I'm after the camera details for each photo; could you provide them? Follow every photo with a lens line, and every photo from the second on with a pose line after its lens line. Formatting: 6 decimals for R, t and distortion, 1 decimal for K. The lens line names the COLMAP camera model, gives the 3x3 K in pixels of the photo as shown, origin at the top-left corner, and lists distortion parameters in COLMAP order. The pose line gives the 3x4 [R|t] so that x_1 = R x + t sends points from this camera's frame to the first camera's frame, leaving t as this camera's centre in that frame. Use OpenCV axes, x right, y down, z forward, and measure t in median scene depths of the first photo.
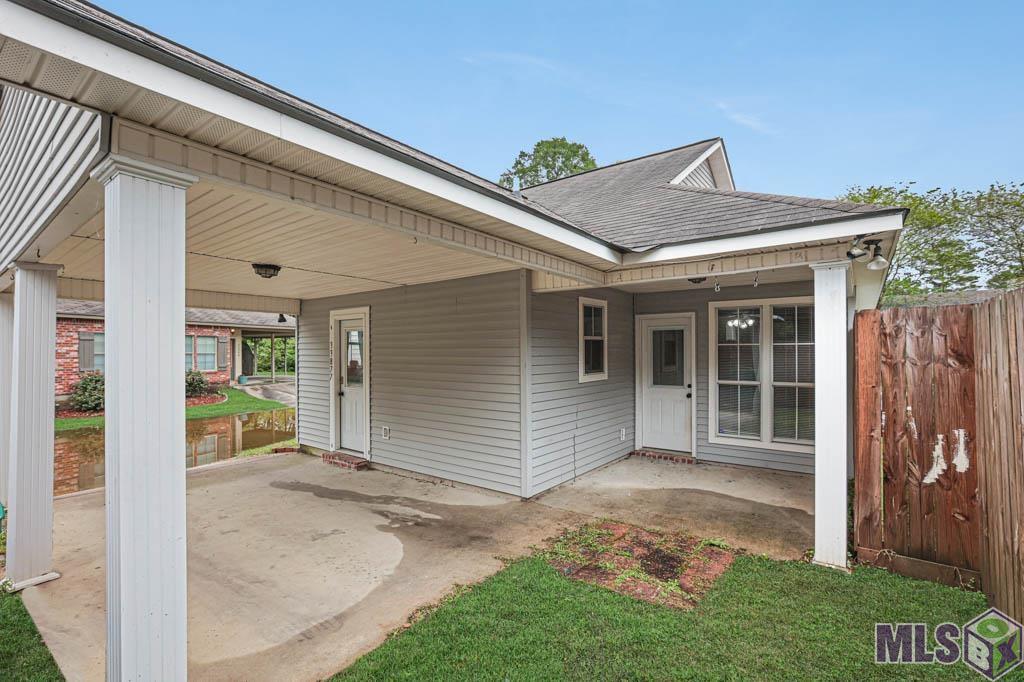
lens RADIAL K [[470.0, 0, 509.1], [0, 470.0, 346.2], [0, 0, 1]] dist [-0.000668, -0.000052]
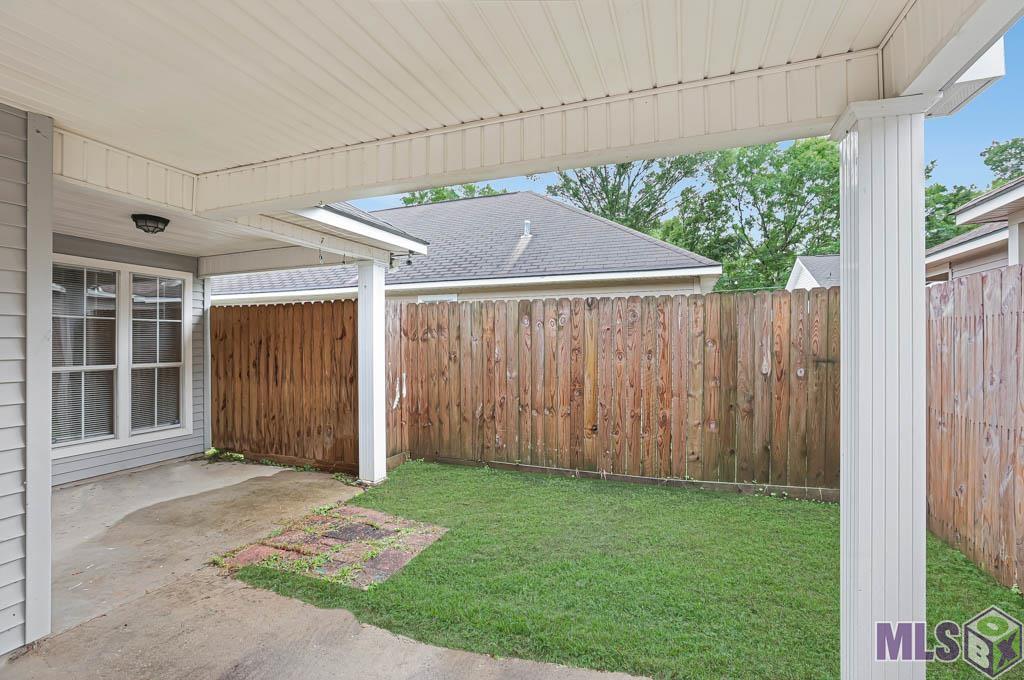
lens RADIAL K [[470.0, 0, 509.1], [0, 470.0, 345.2], [0, 0, 1]] dist [-0.000668, -0.000052]
pose [[-0.288595, -0.001789, 0.957450, -0.550631], [-0.006305, 0.999980, -0.000032, 0.047619], [-0.957430, -0.006046, -0.288601, 0.755326]]
